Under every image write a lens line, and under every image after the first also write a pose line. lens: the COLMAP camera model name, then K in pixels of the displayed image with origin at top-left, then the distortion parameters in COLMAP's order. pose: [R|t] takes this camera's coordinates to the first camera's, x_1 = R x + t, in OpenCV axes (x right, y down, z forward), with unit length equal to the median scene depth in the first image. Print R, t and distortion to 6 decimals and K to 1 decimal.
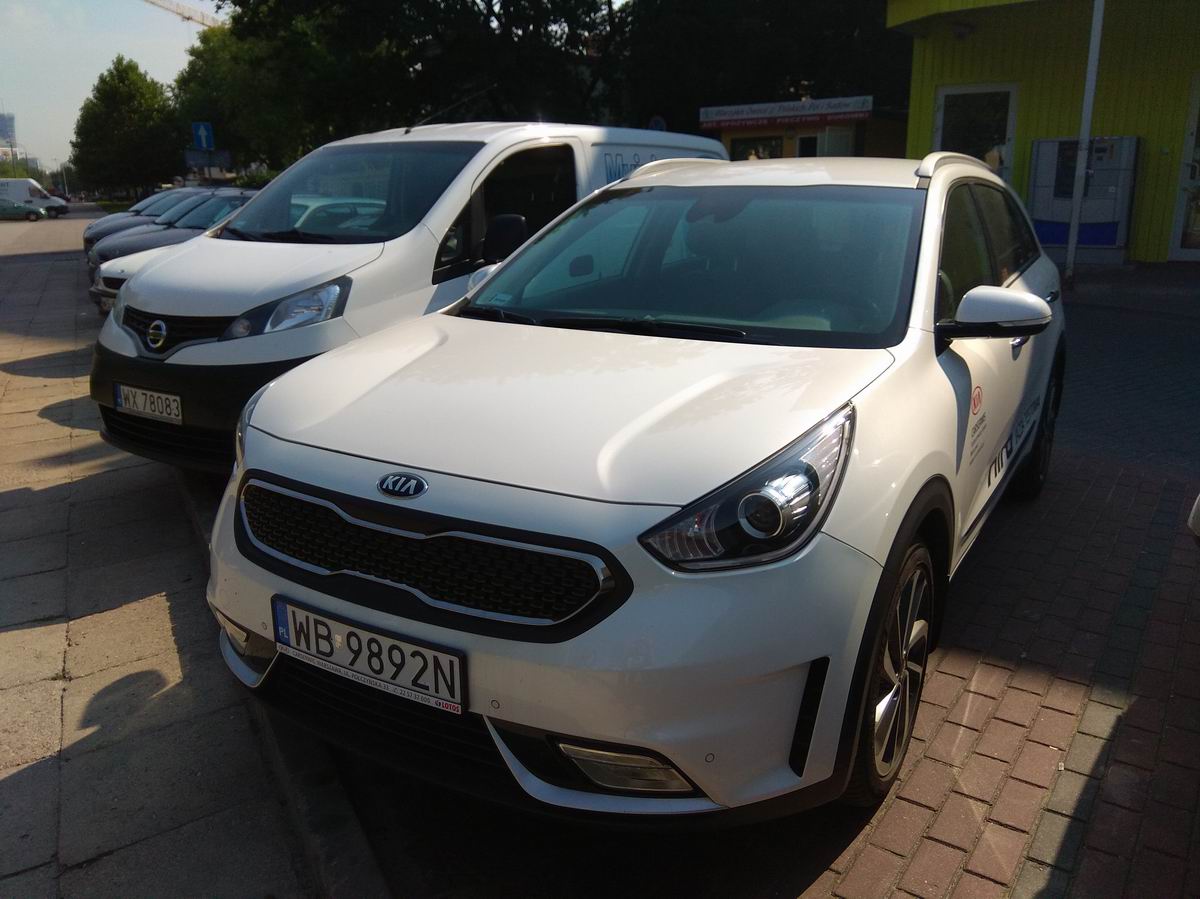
lens RADIAL K [[941.4, 0, 599.0], [0, 941.4, 450.1], [0, 0, 1]] dist [0.063699, -0.098277]
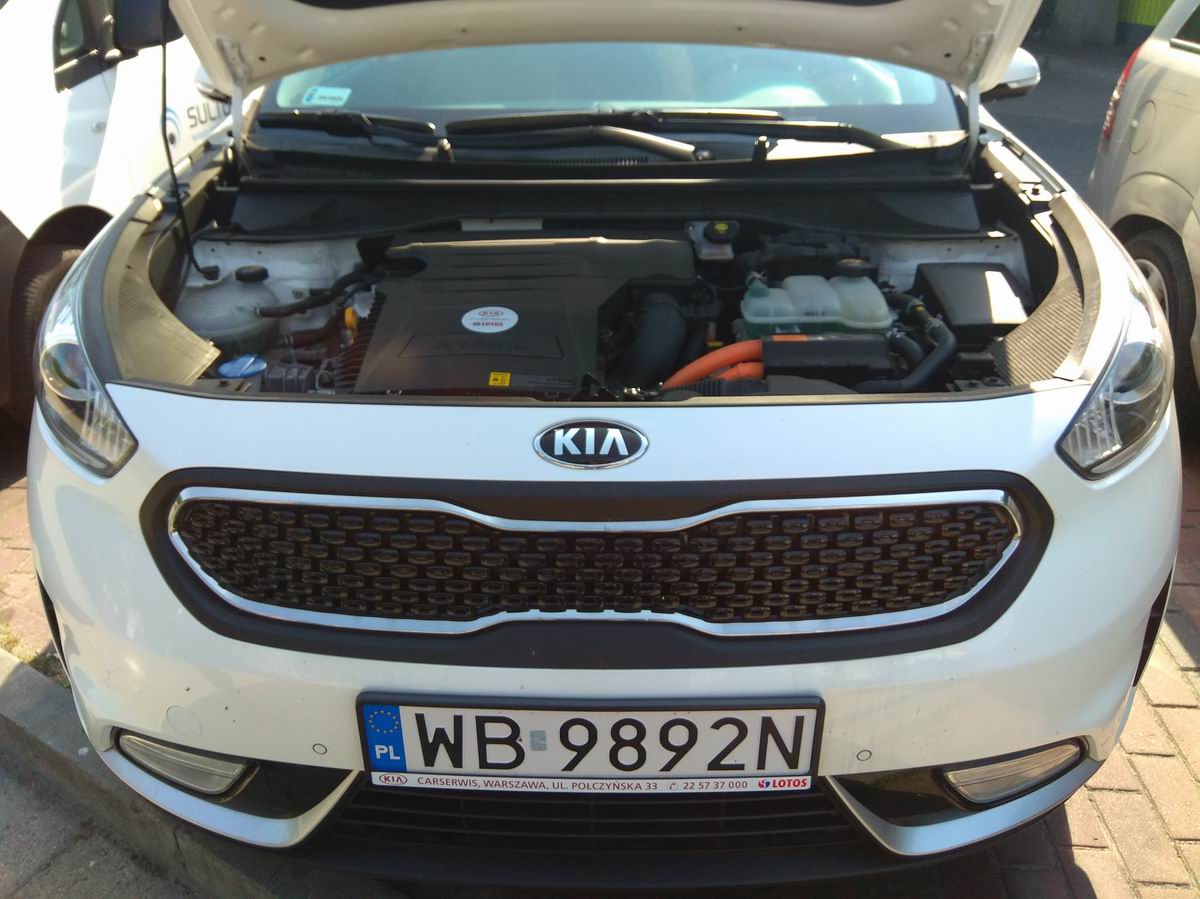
lens RADIAL K [[941.4, 0, 604.3], [0, 941.4, 456.9], [0, 0, 1]] dist [0.063699, -0.098277]
pose [[0.865651, -0.233857, 0.442674, -0.427727], [0.141048, 0.962303, 0.232547, -0.077028], [-0.480369, -0.138867, 0.866003, 0.501635]]
